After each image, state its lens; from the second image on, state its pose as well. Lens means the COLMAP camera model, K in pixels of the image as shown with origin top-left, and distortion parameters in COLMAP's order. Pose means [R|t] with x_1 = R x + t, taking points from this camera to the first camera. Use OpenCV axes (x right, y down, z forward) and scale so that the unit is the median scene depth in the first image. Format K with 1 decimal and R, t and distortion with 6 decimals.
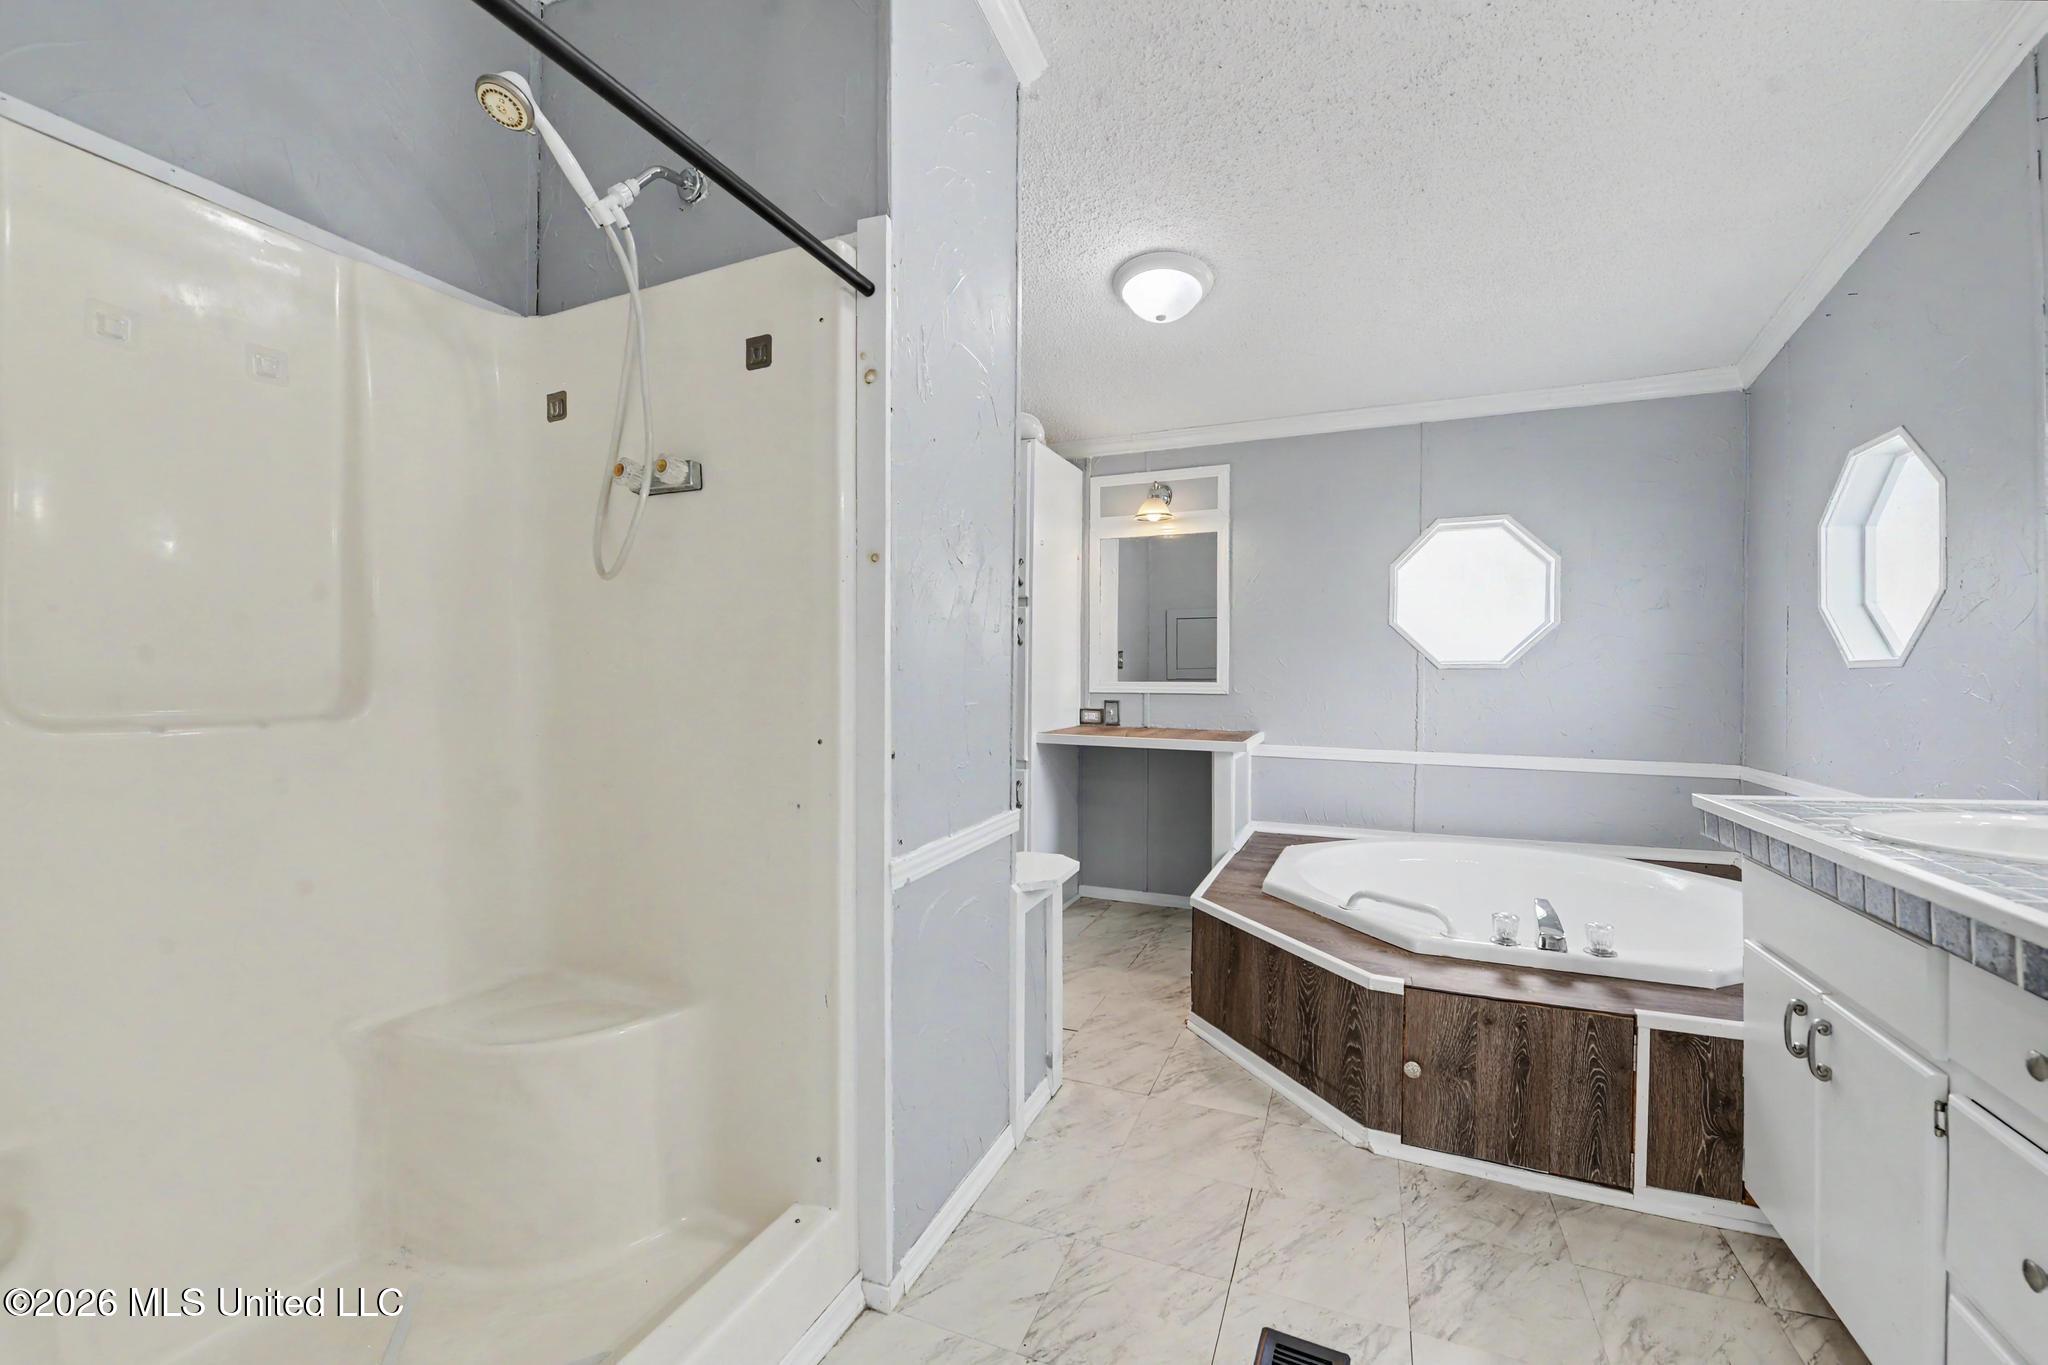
lens RADIAL K [[816.6, 0, 1025.7], [0, 816.6, 679.6], [0, 0, 1]] dist [-0.020124, -0.000948]
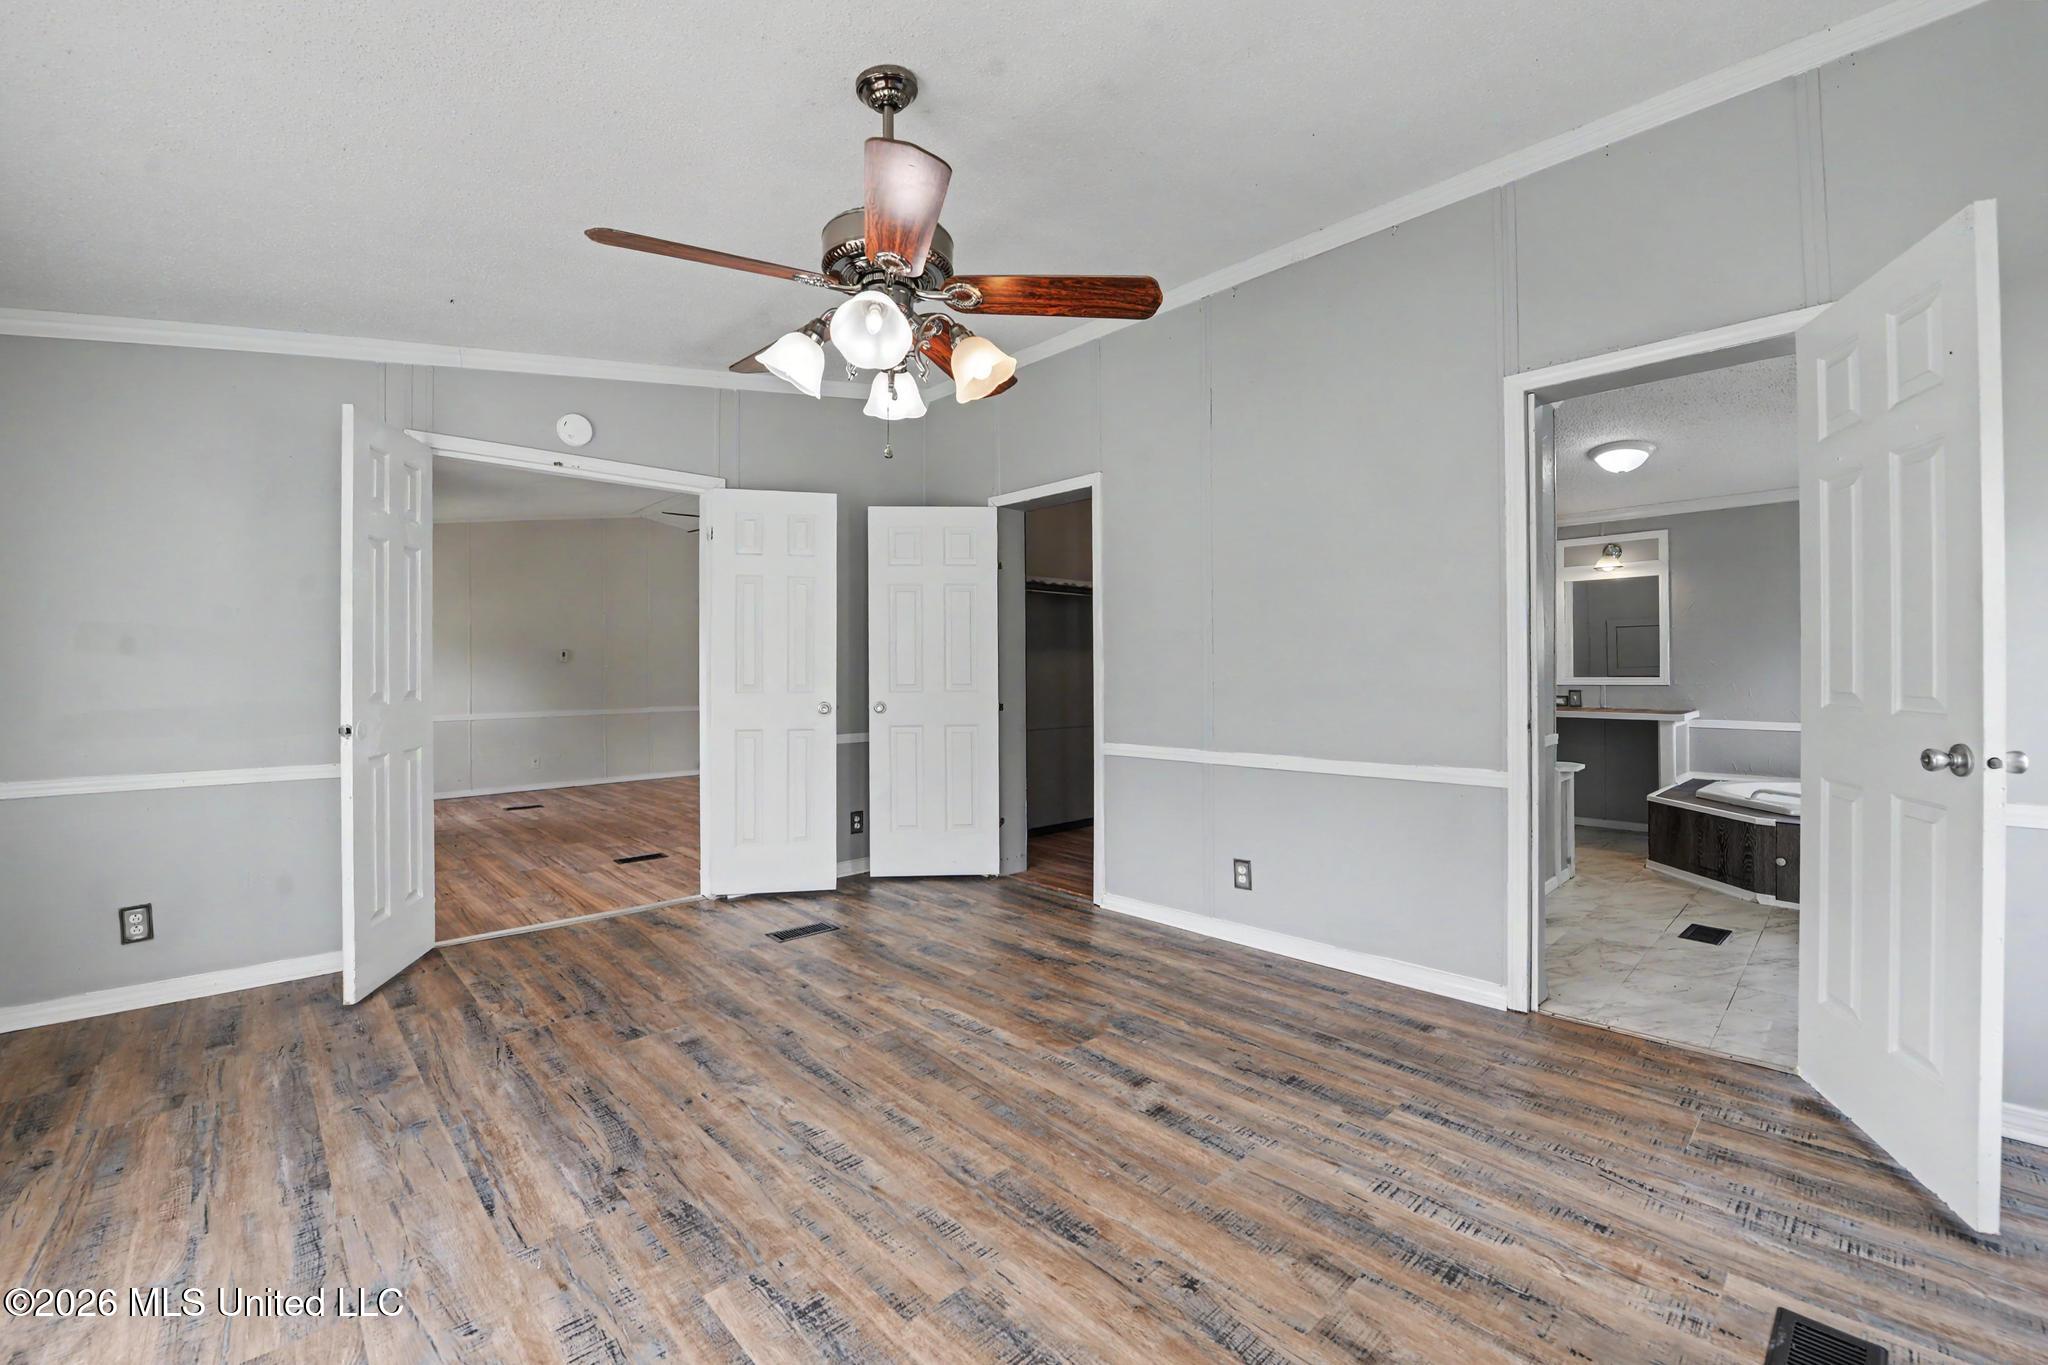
lens RADIAL K [[816.6, 0, 1031.0], [0, 816.6, 669.5], [0, 0, 1]] dist [-0.020124, -0.000948]
pose [[0.911961, -0.011381, -0.410118, -0.337752], [0.006403, 0.999888, -0.013510, 0.003141], [0.410226, 0.009694, 0.911932, -1.313469]]
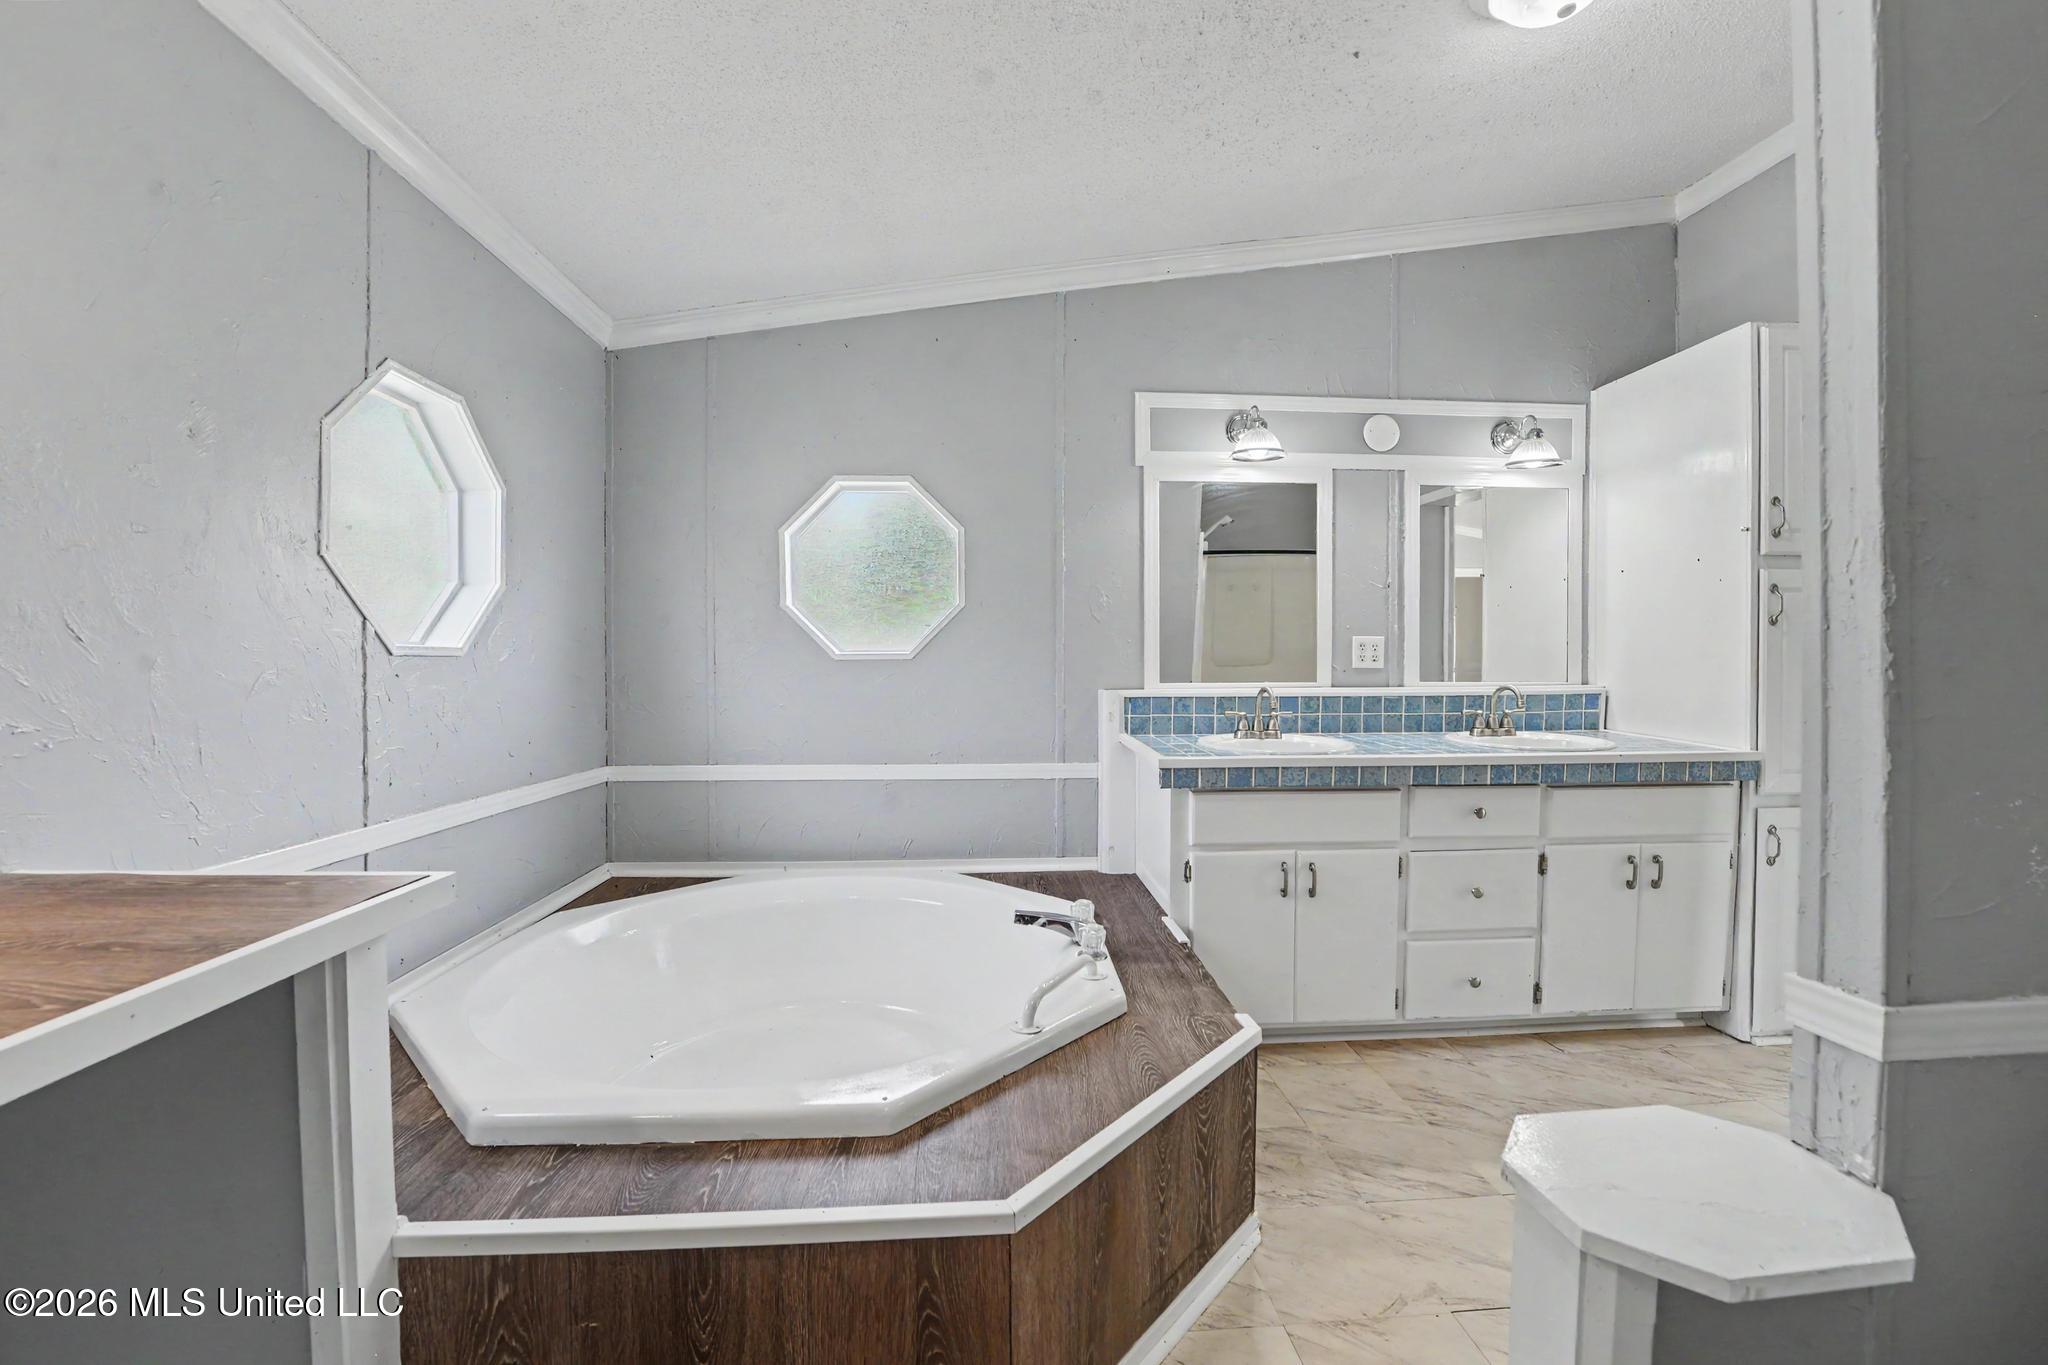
lens RADIAL K [[816.6, 0, 1029.3], [0, 816.6, 678.6], [0, 0, 1]] dist [-0.020124, -0.000948]
pose [[-0.443274, -0.017737, 0.896211, -0.175221], [0.006271, 0.999718, 0.022887, -0.012329], [-0.896364, 0.015765, -0.443038, 1.281462]]
